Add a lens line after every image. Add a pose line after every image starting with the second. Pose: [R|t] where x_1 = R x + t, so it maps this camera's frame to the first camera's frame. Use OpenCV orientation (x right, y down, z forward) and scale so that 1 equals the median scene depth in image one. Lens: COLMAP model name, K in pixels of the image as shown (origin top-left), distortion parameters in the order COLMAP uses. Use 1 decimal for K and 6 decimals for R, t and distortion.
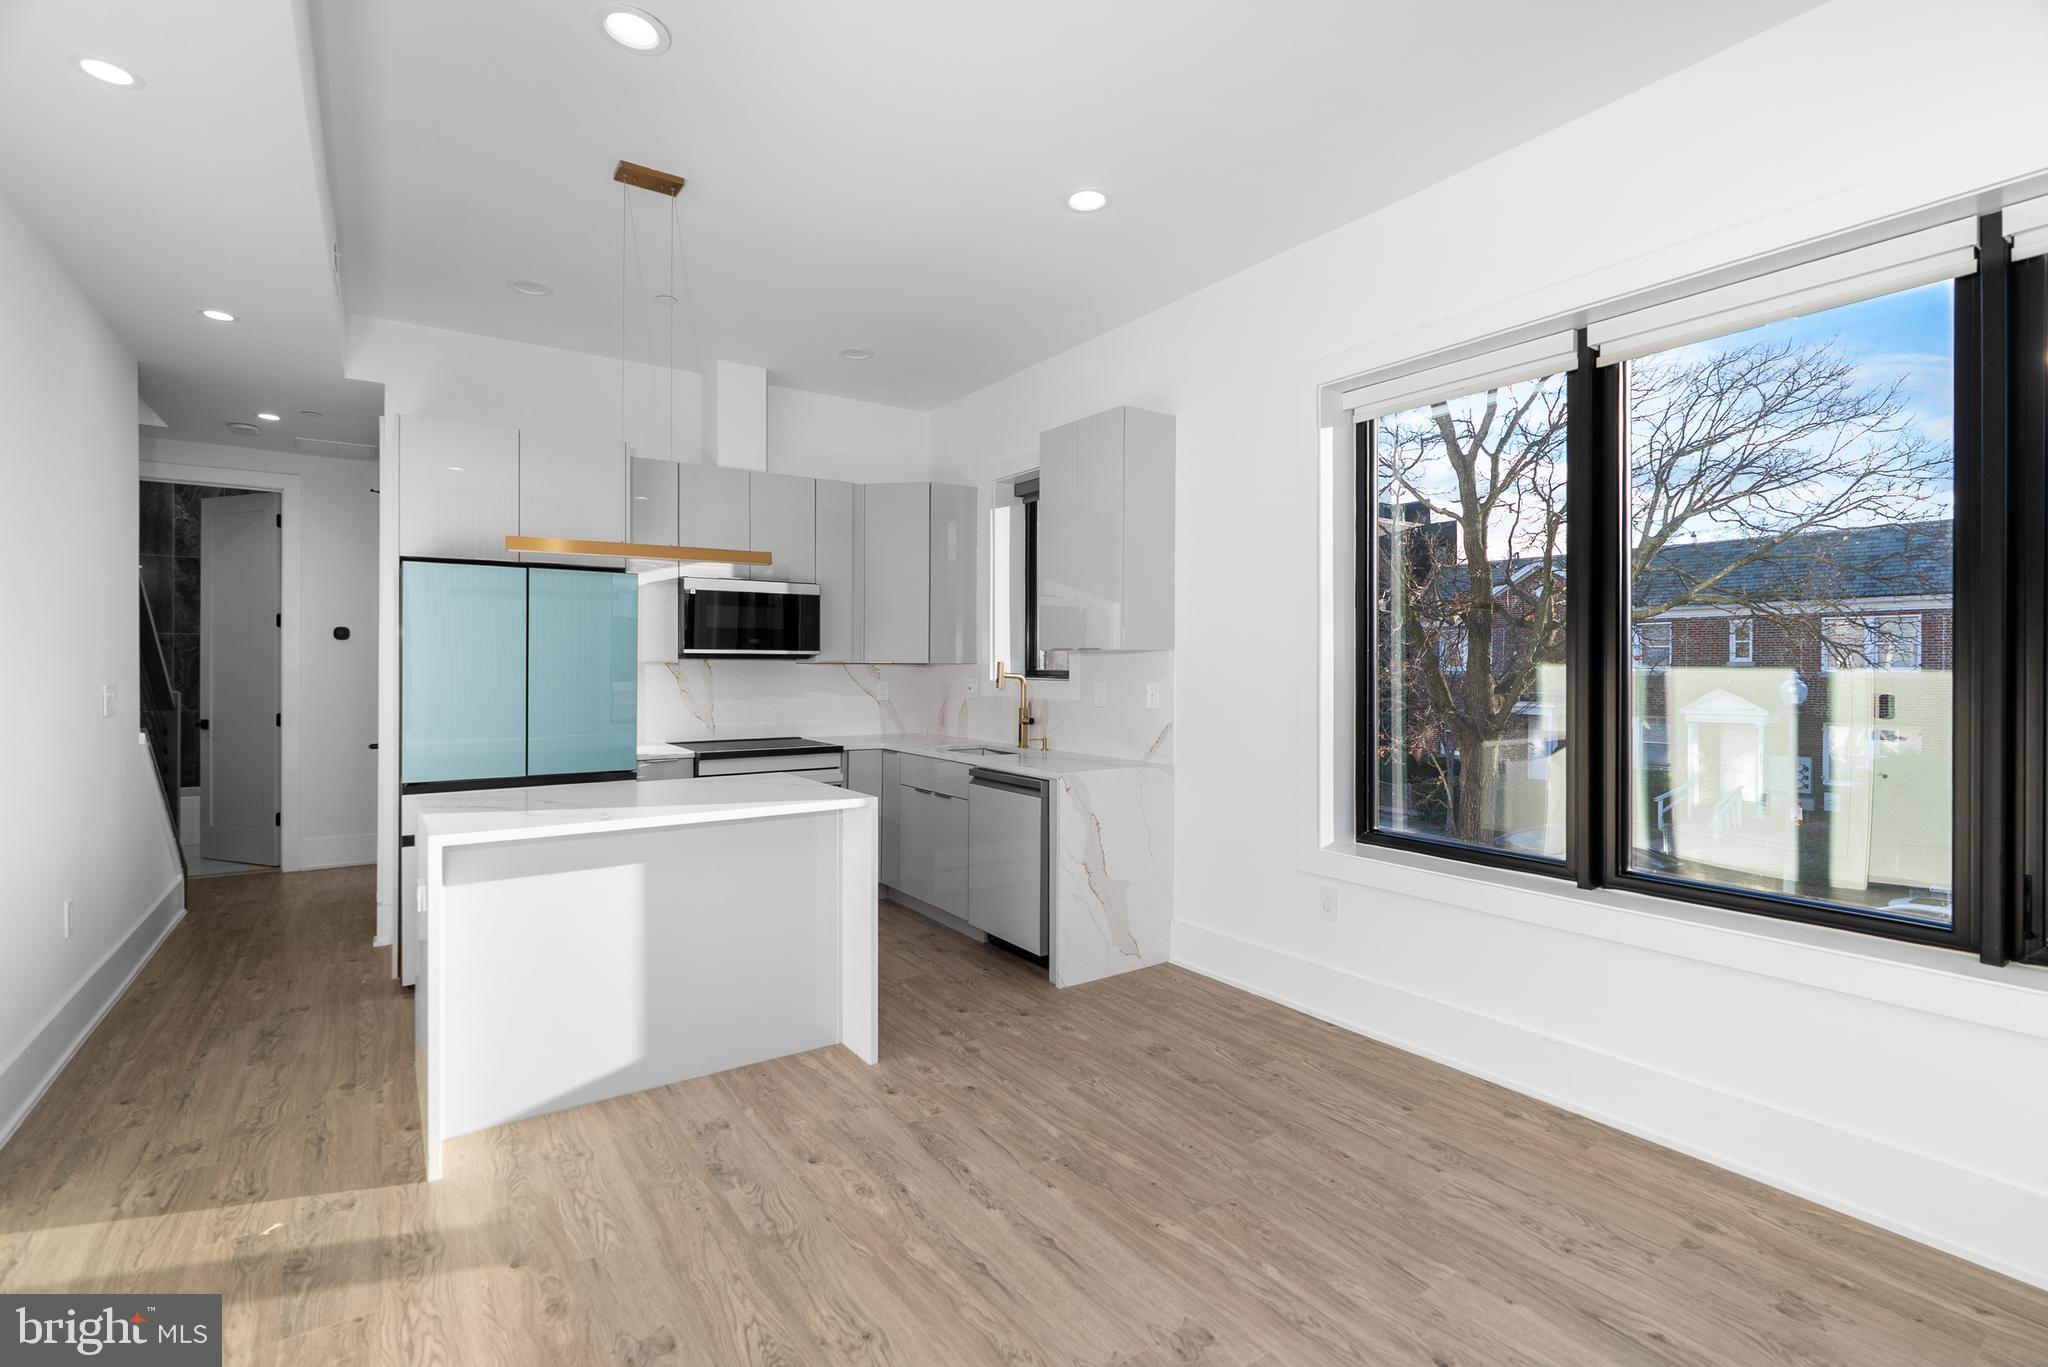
lens RADIAL K [[943.1, 0, 1014.6], [0, 943.1, 667.6], [0, 0, 1]] dist [-0.004100, -0.000521]
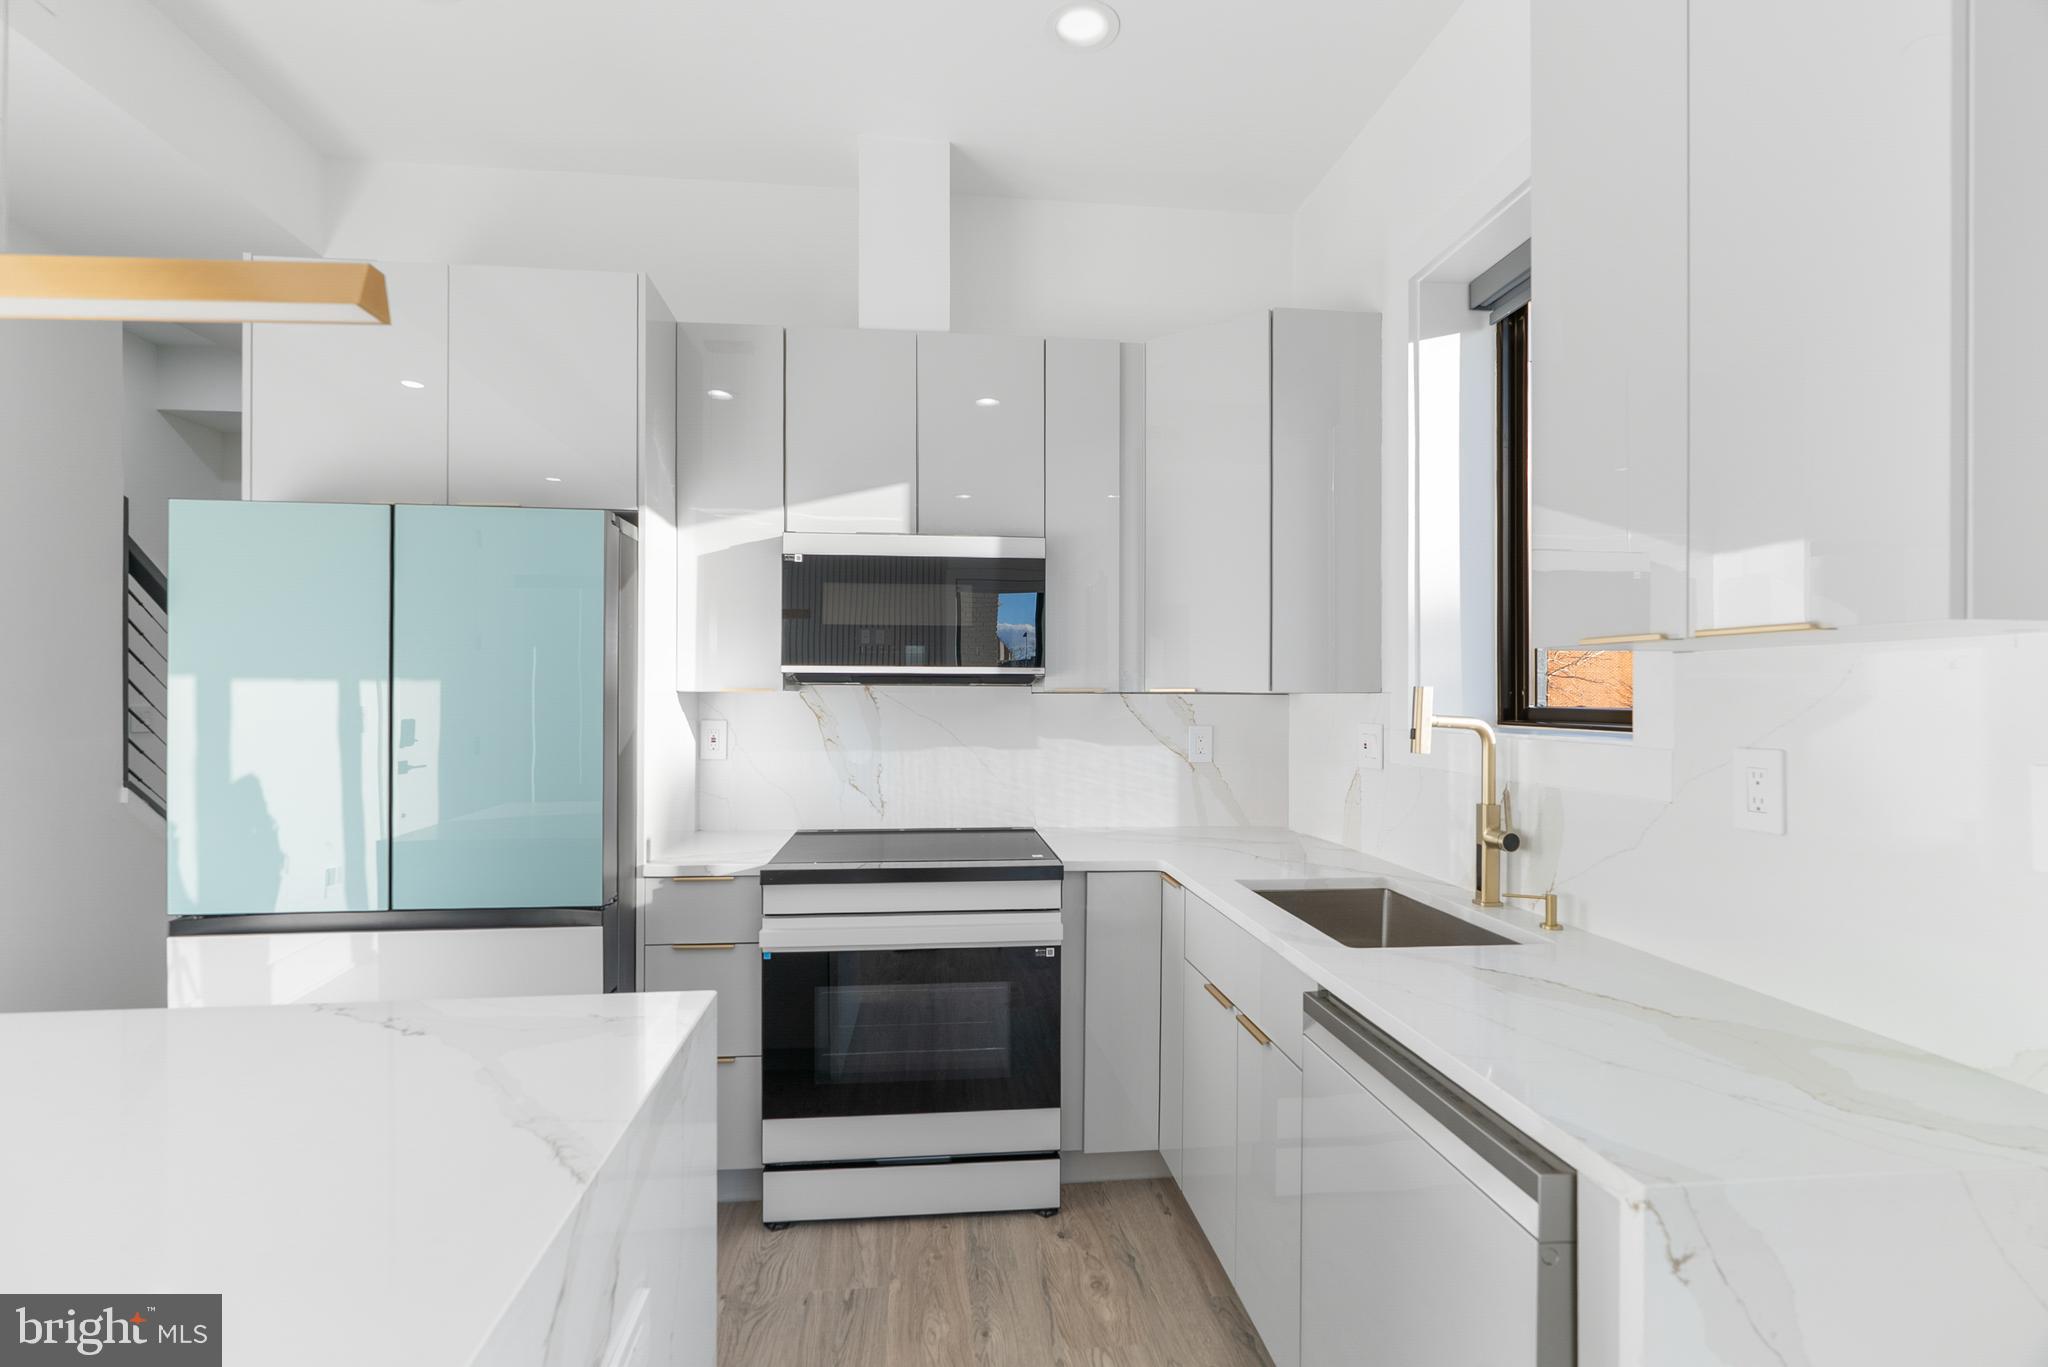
lens RADIAL K [[934.5, 0, 1014.3], [0, 934.5, 690.8], [0, 0, 1]] dist [-0.009933, -0.000259]
pose [[0.884167, -0.001545, -0.467169, 0.020023], [-0.002769, 0.999960, -0.008549, -0.001078], [0.467163, 0.008852, 0.884127, 0.711260]]
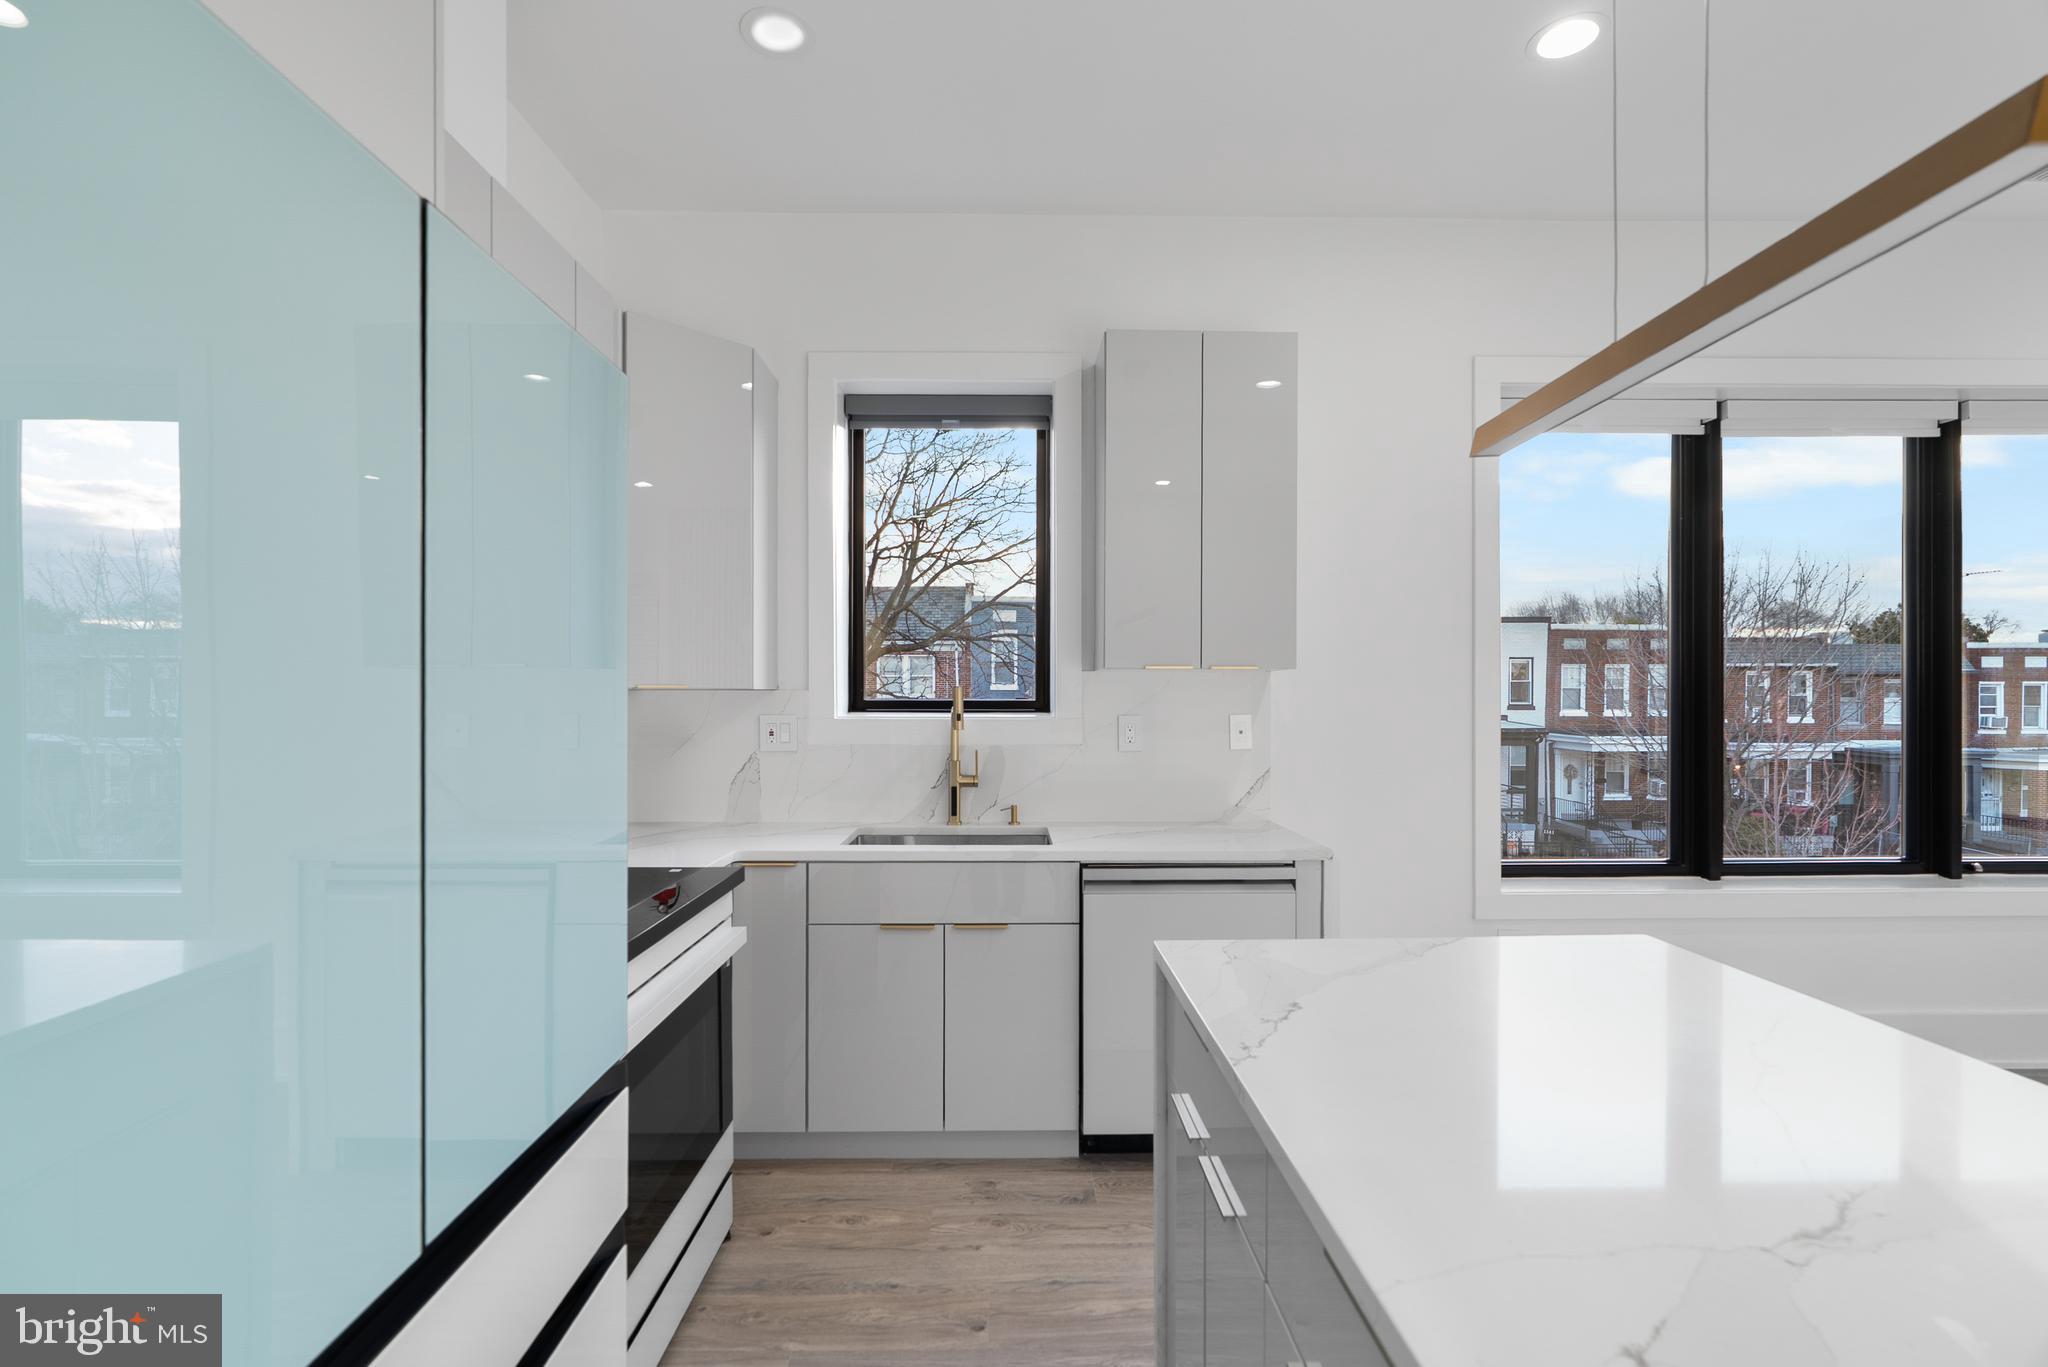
lens RADIAL K [[935.6, 0, 1015.9], [0, 935.6, 688.3], [0, 0, 1]] dist [-0.003950, 0.000230]
pose [[0.550329, -0.001102, 0.834947, -0.616565], [0.005663, 0.999981, -0.002412, -0.005486], [-0.834929, 0.006056, 0.550325, 0.785291]]
